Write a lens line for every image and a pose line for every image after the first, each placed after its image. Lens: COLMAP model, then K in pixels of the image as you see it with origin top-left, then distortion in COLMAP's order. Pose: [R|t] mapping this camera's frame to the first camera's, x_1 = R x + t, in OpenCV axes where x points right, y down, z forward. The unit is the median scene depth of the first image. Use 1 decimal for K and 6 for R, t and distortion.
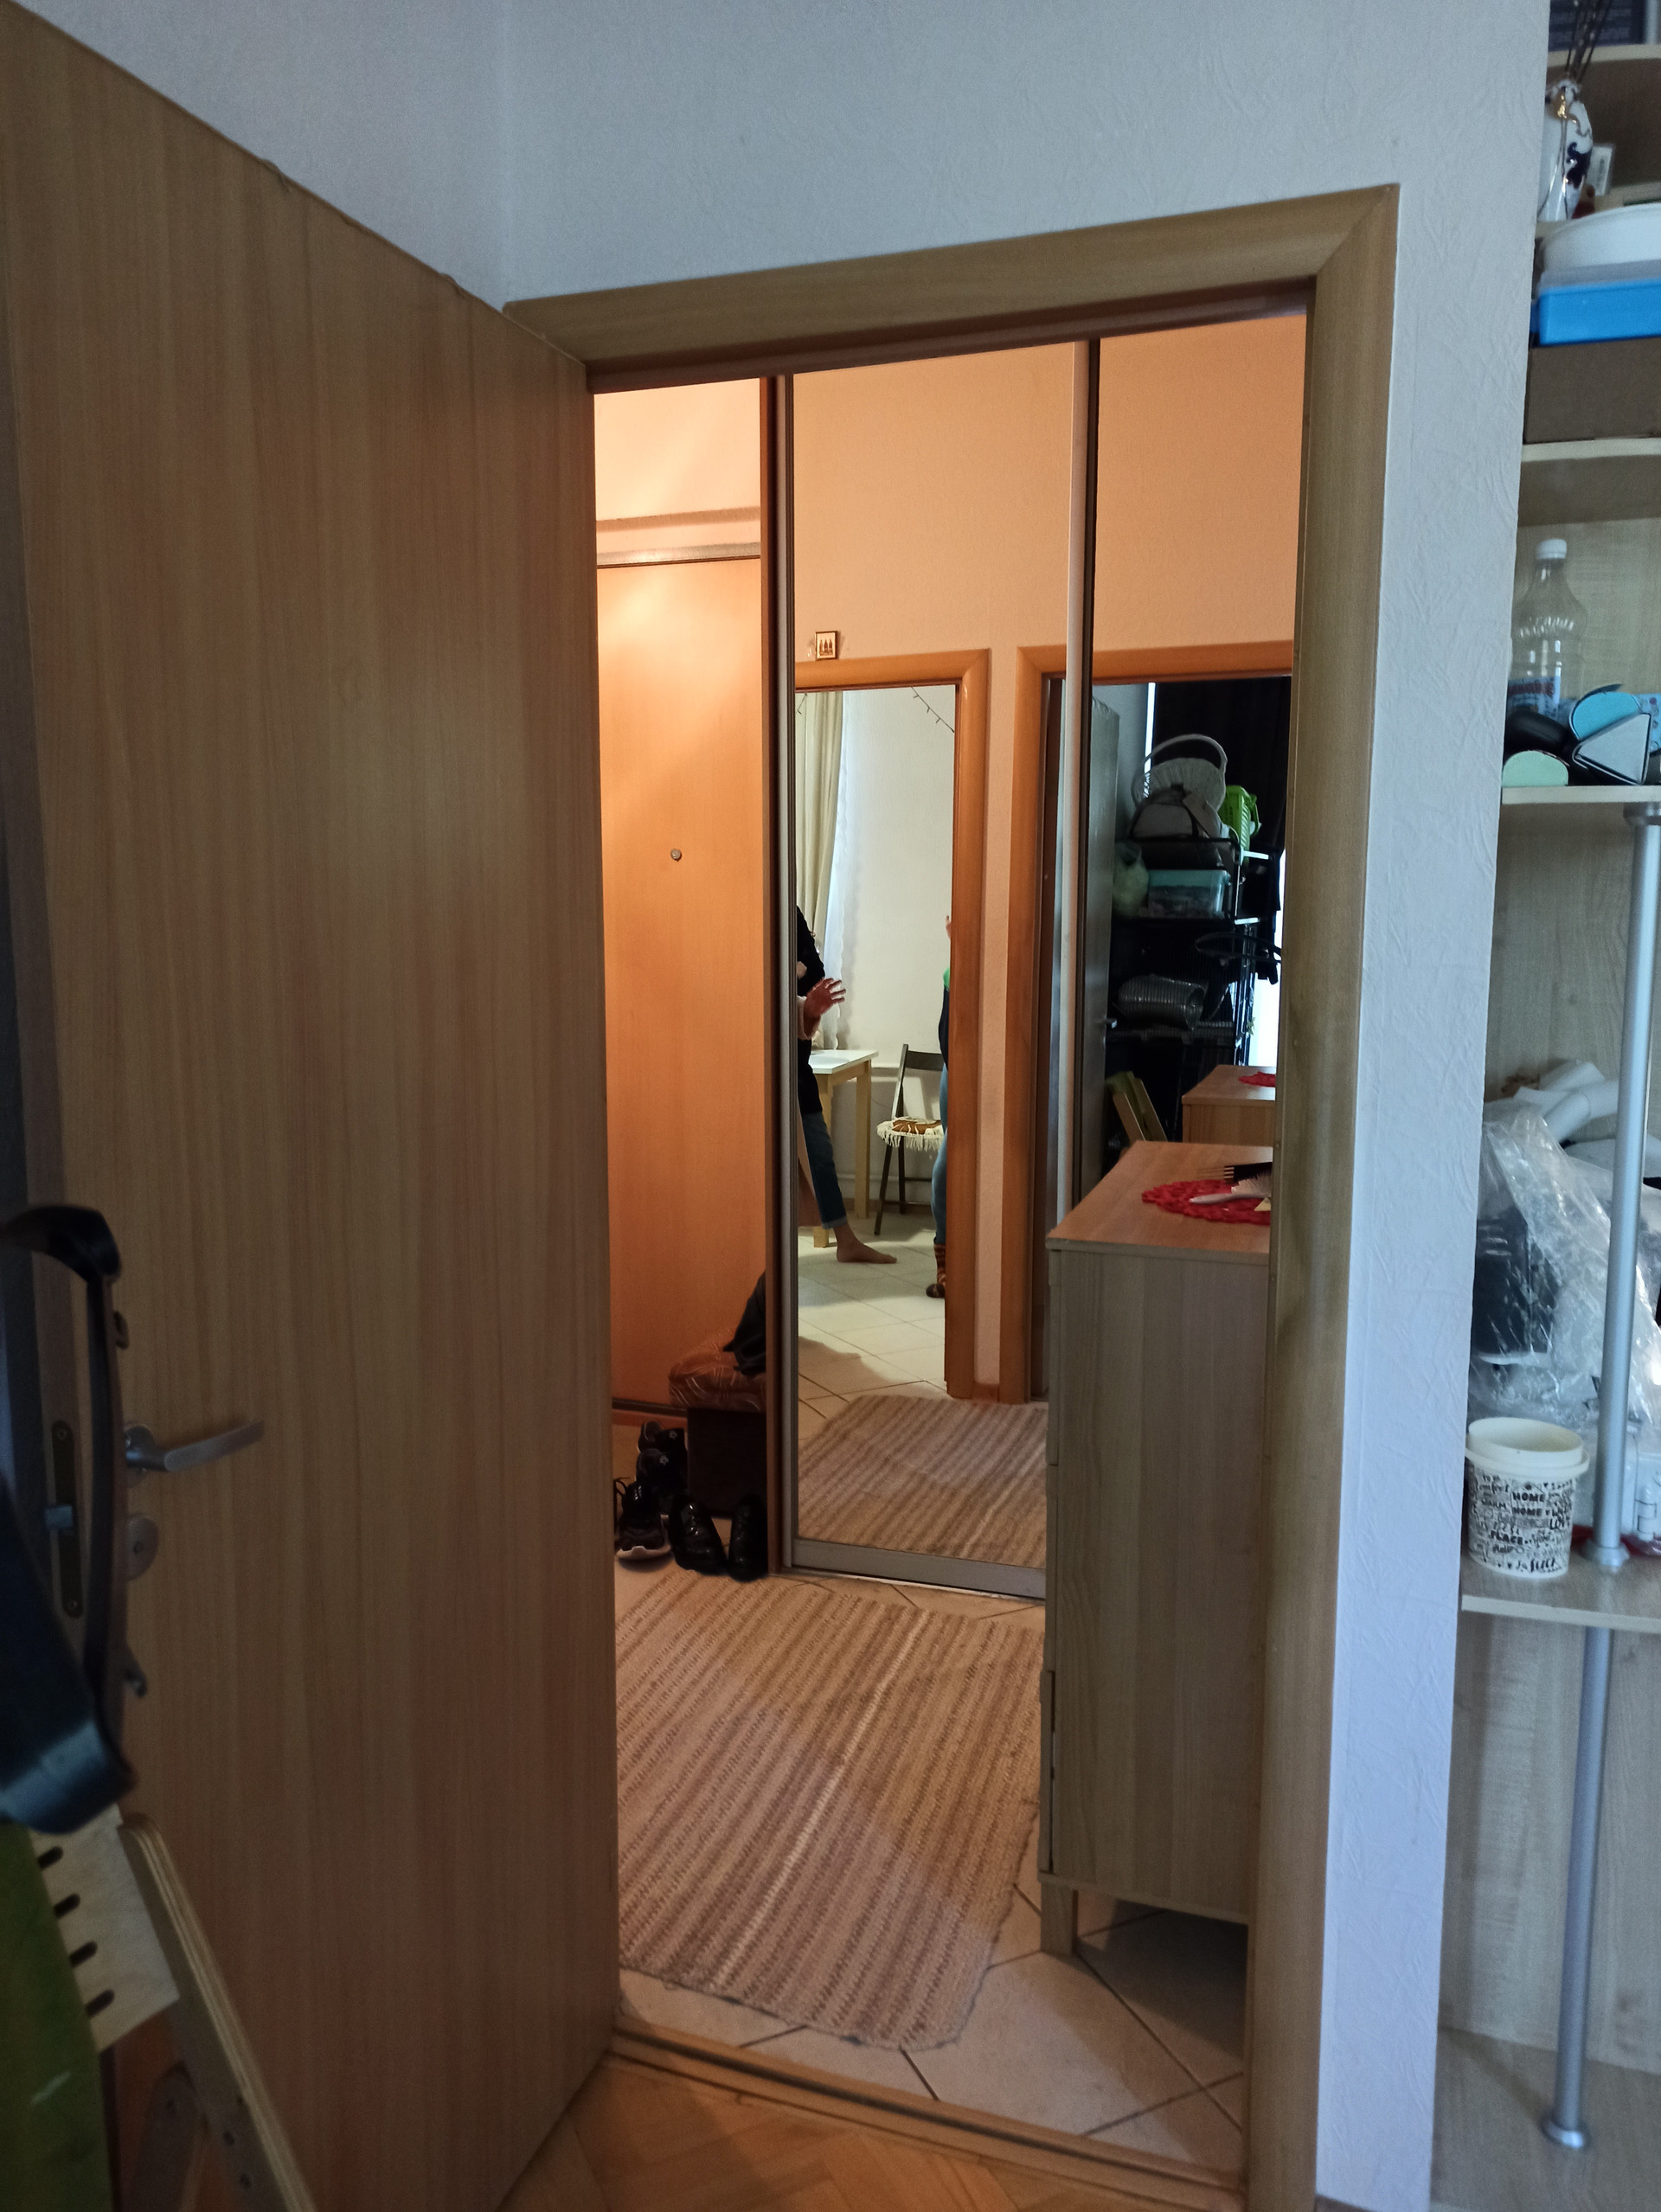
lens RADIAL K [[1627.4, 0, 824.4], [0, 1627.4, 1102.8], [0, 0, 1]] dist [0.059681, -0.072774]
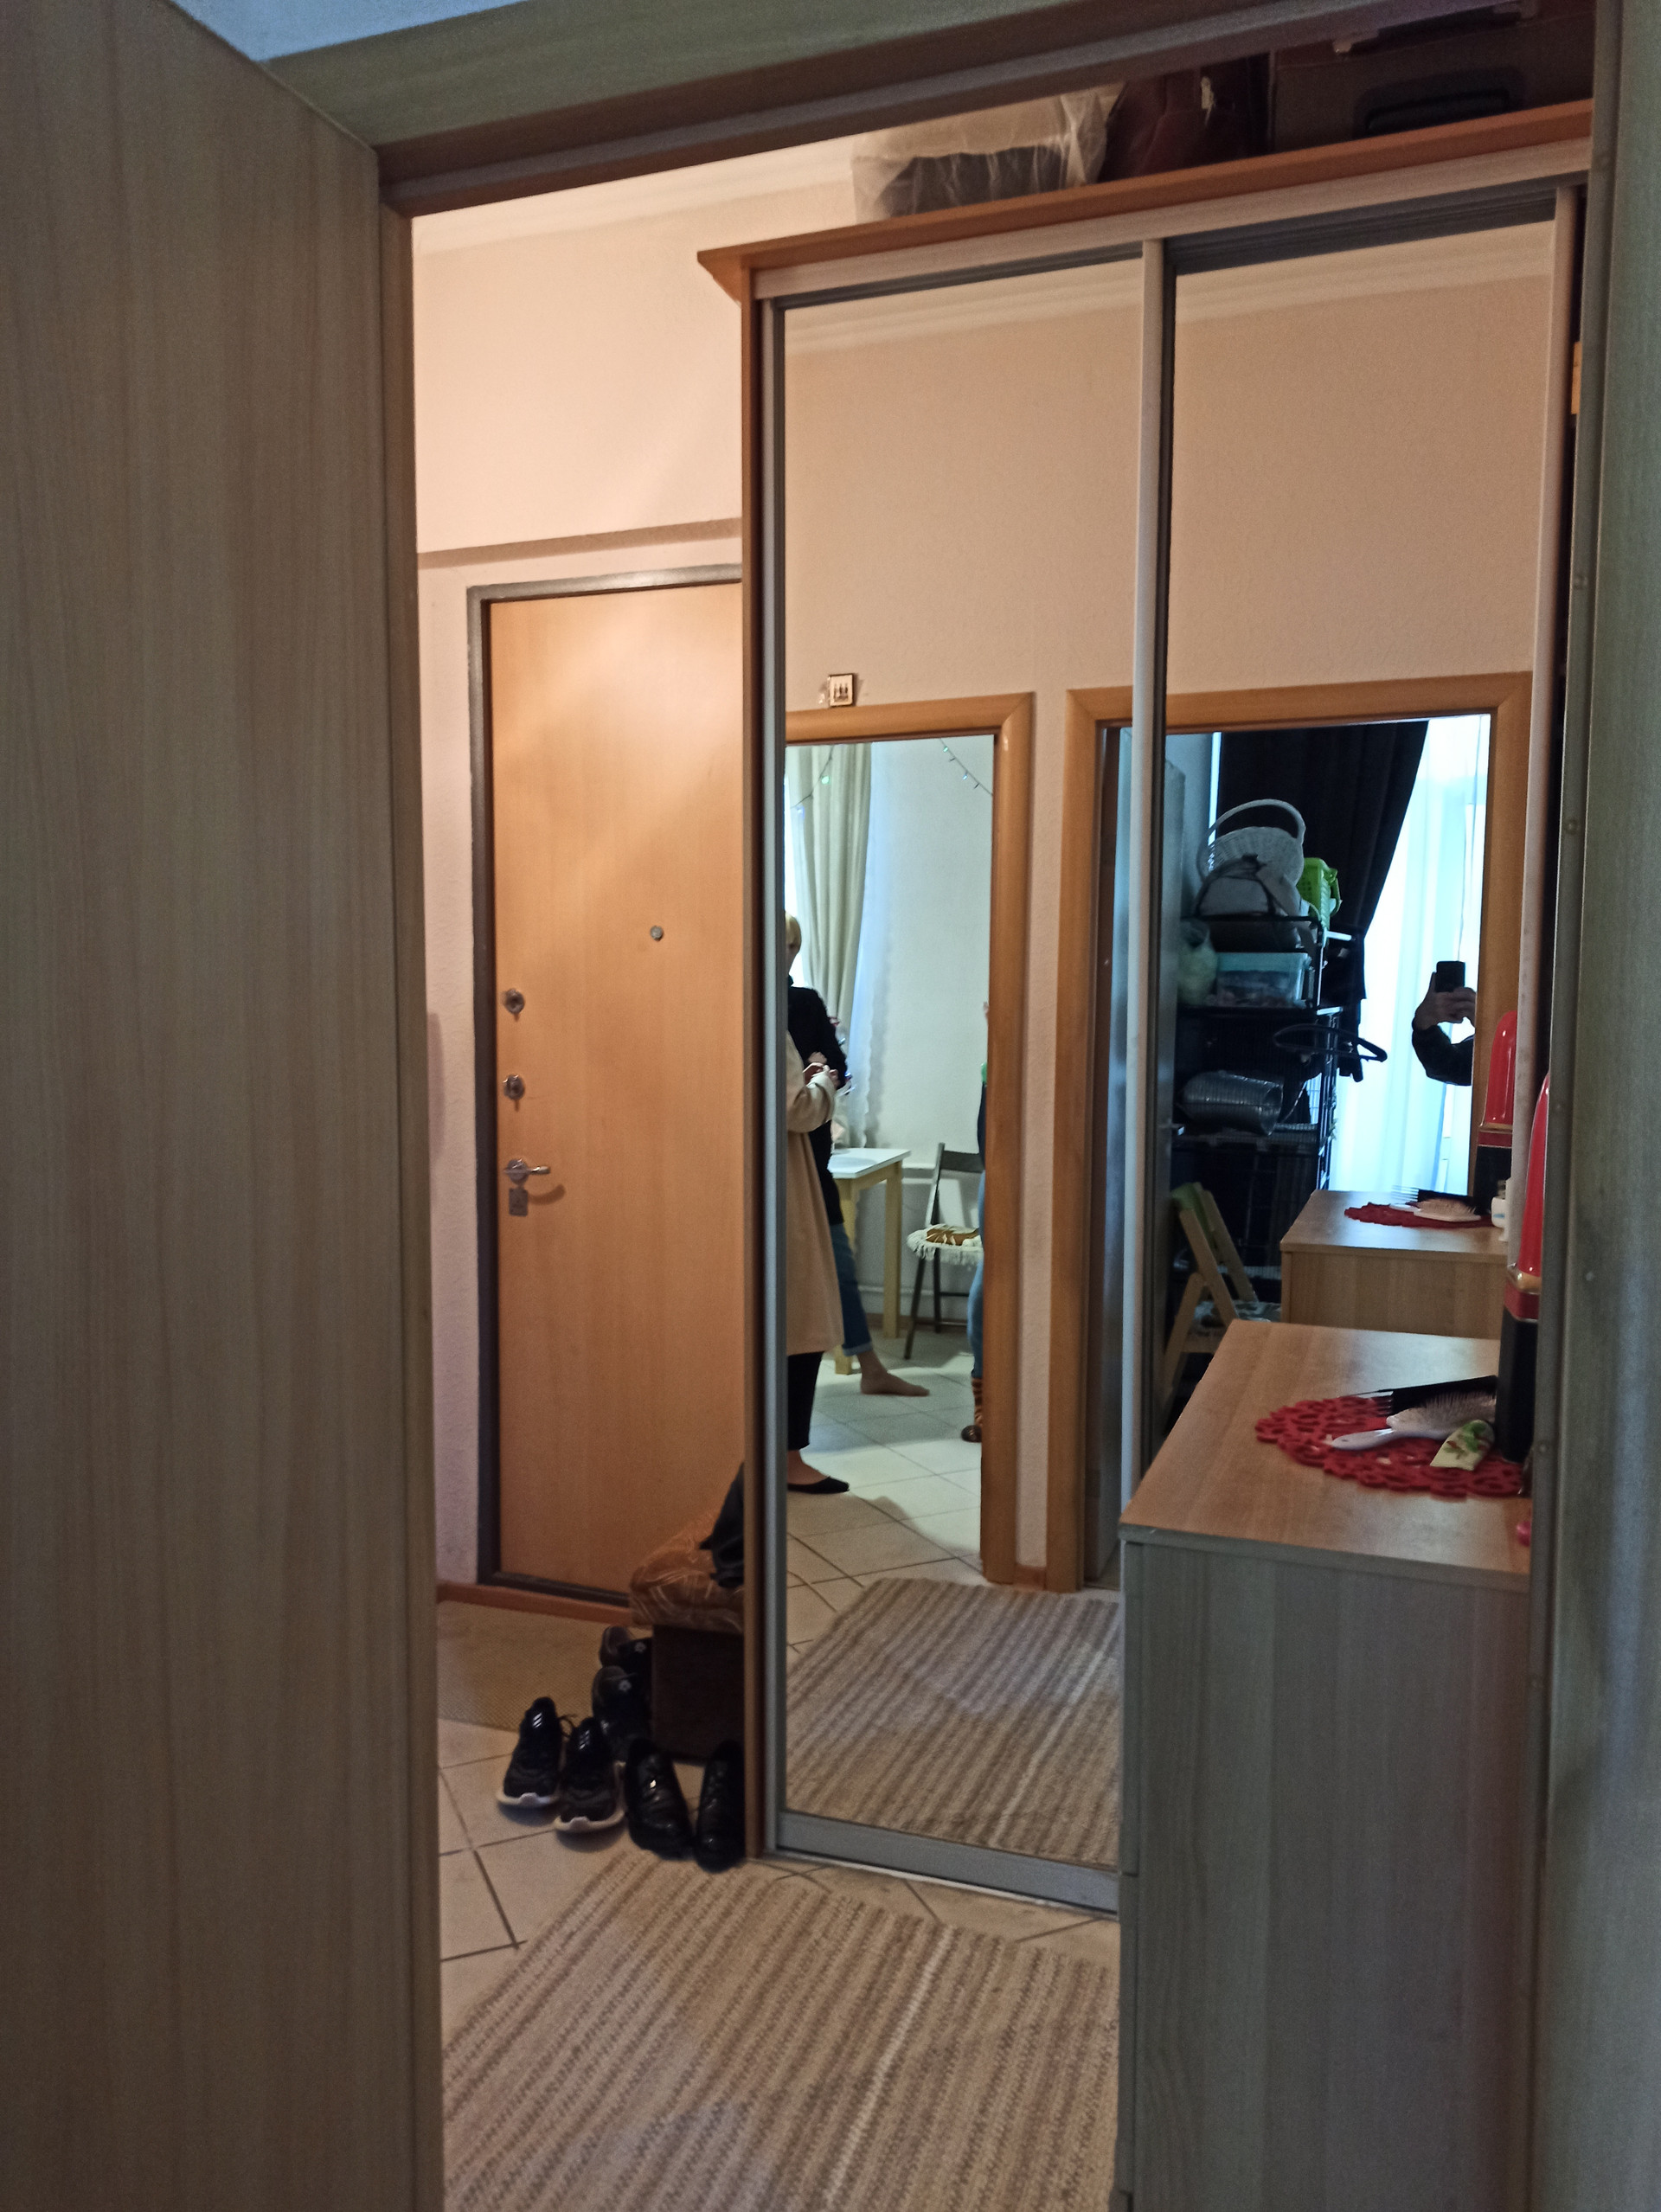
lens RADIAL K [[1634.5, 0, 823.5], [0, 1634.5, 1085.4], [0, 0, 1]] dist [0.004742, -0.001145]
pose [[0.999585, 0.005902, -0.028195, 0.018363], [-0.007526, 0.998297, -0.057842, -0.026758], [0.027806, 0.058031, 0.997927, 0.173843]]
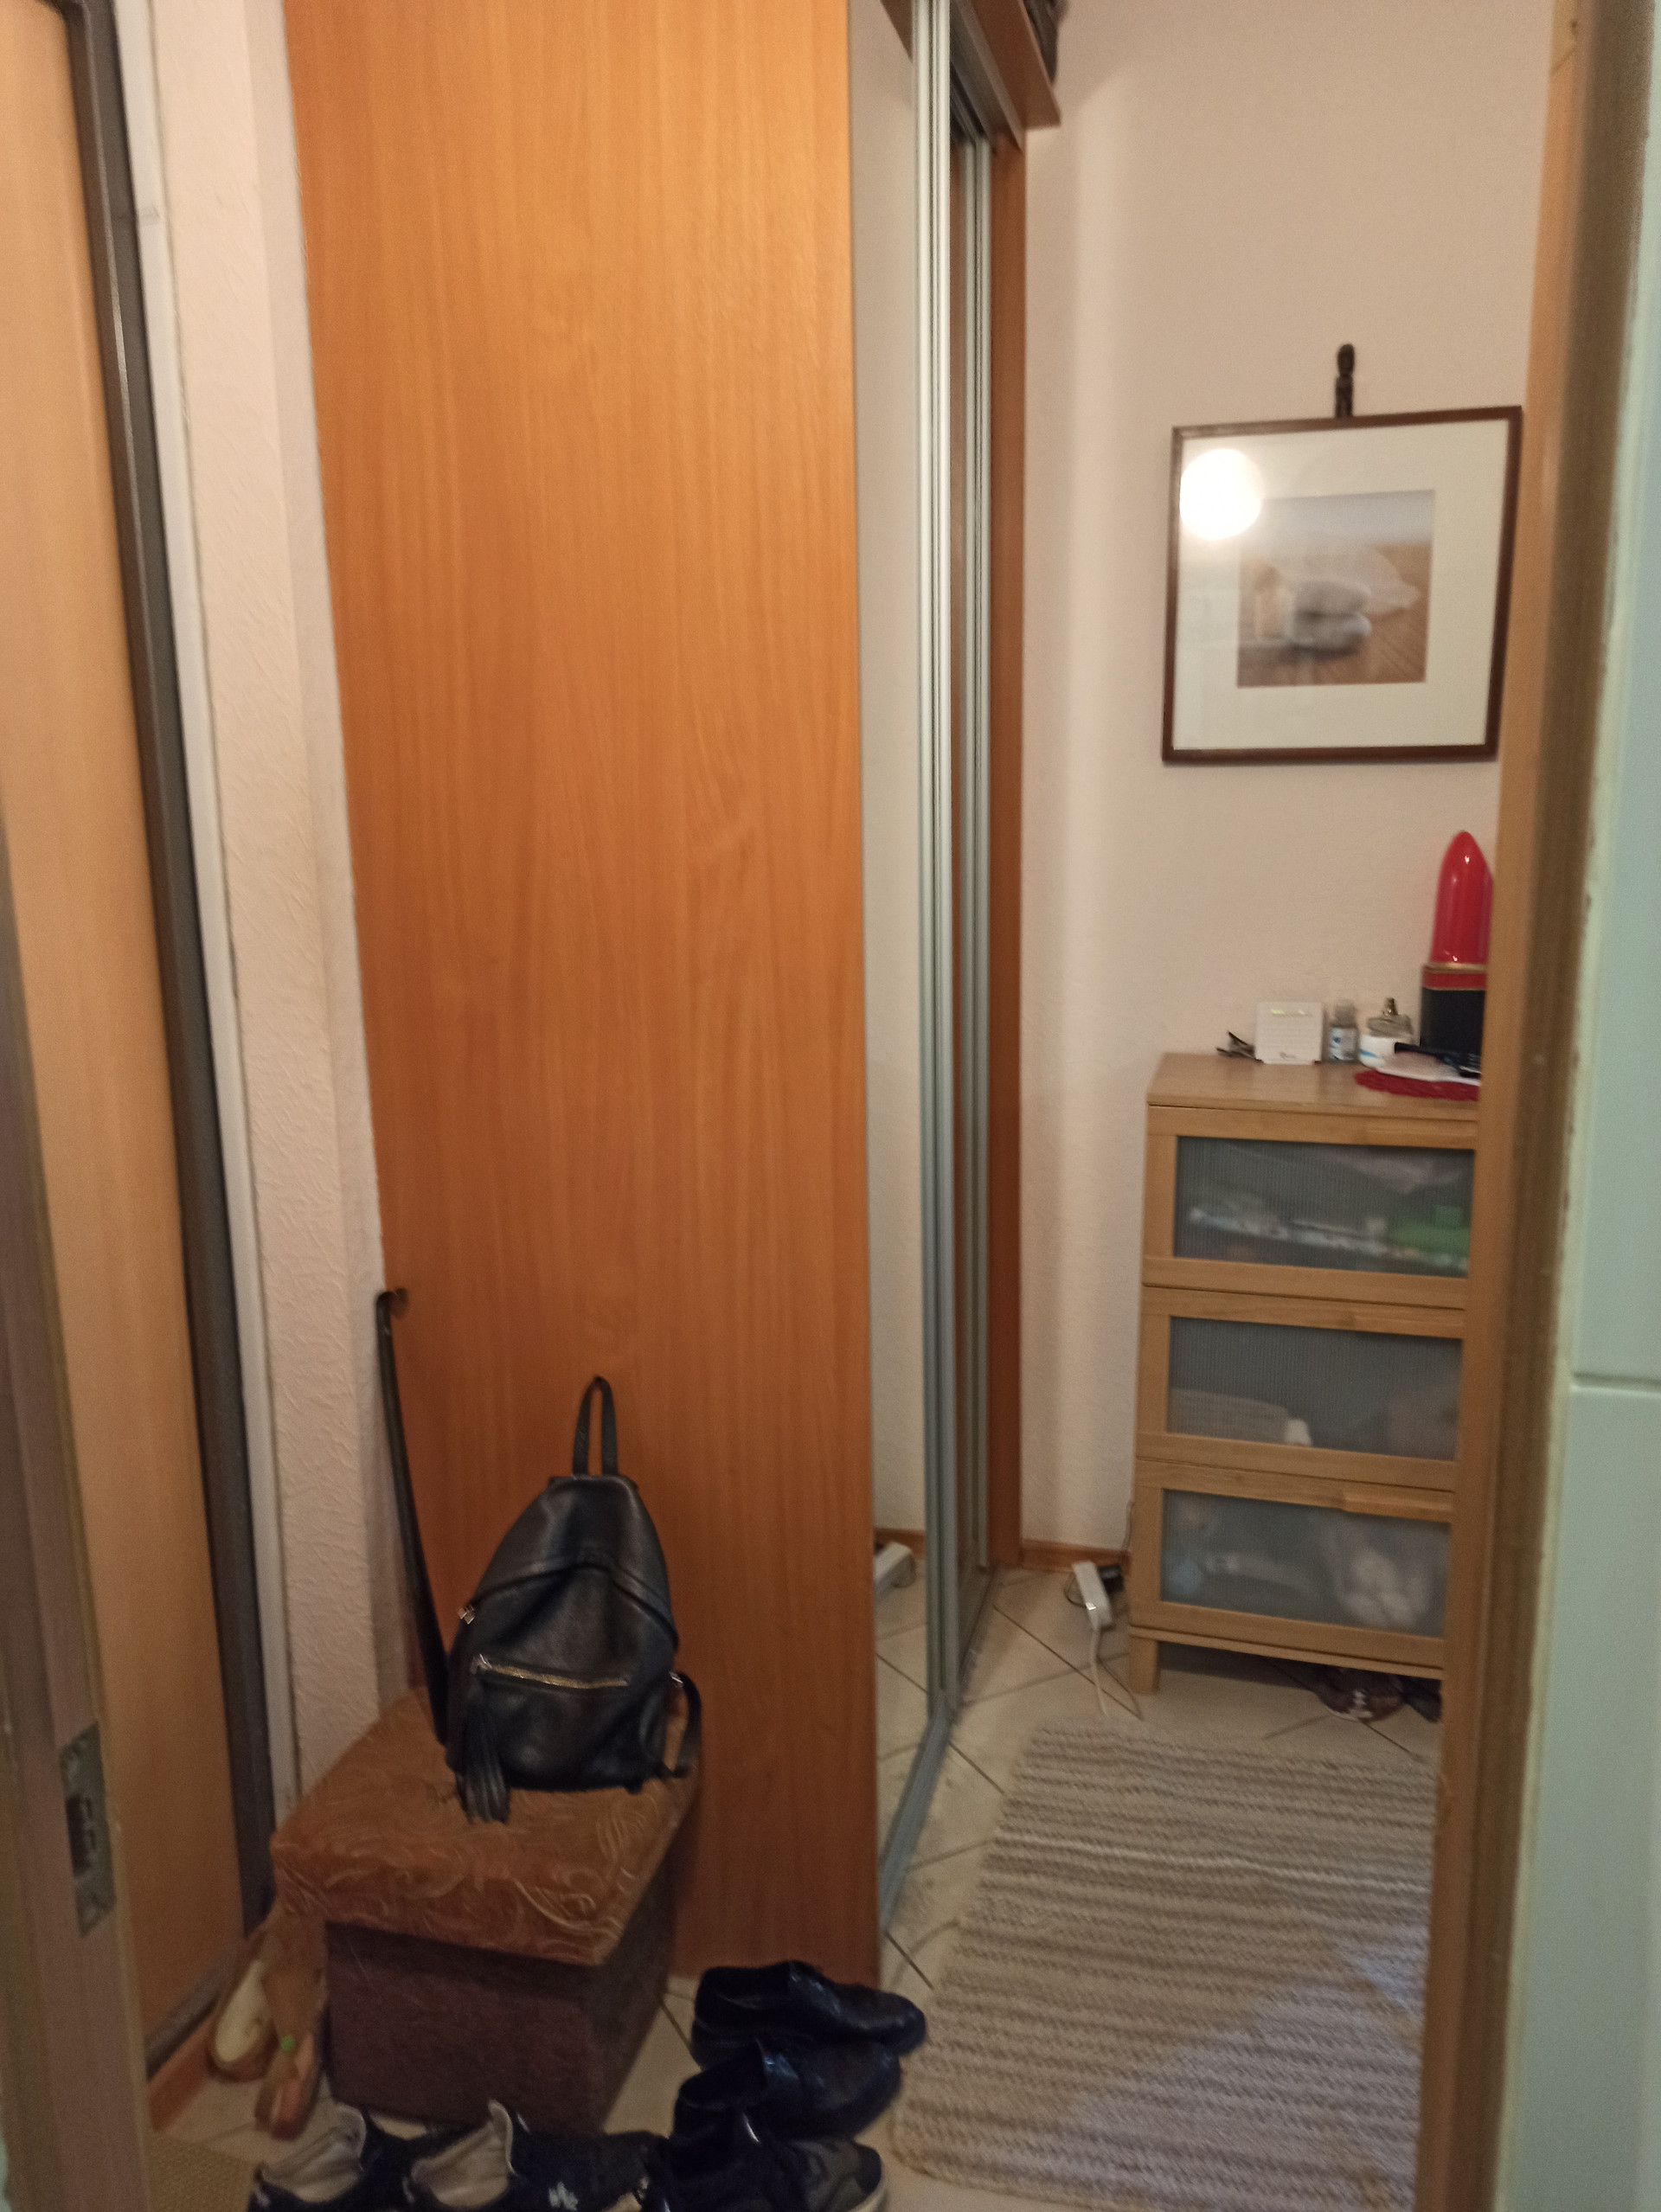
lens RADIAL K [[1627.4, 0, 824.4], [0, 1627.4, 1102.8], [0, 0, 1]] dist [0.059681, -0.072774]
pose [[-0.036286, -0.184355, 0.982190, -0.438987], [0.159646, 0.969145, 0.187805, -0.100654], [-0.986507, 0.163617, -0.005735, 0.807969]]
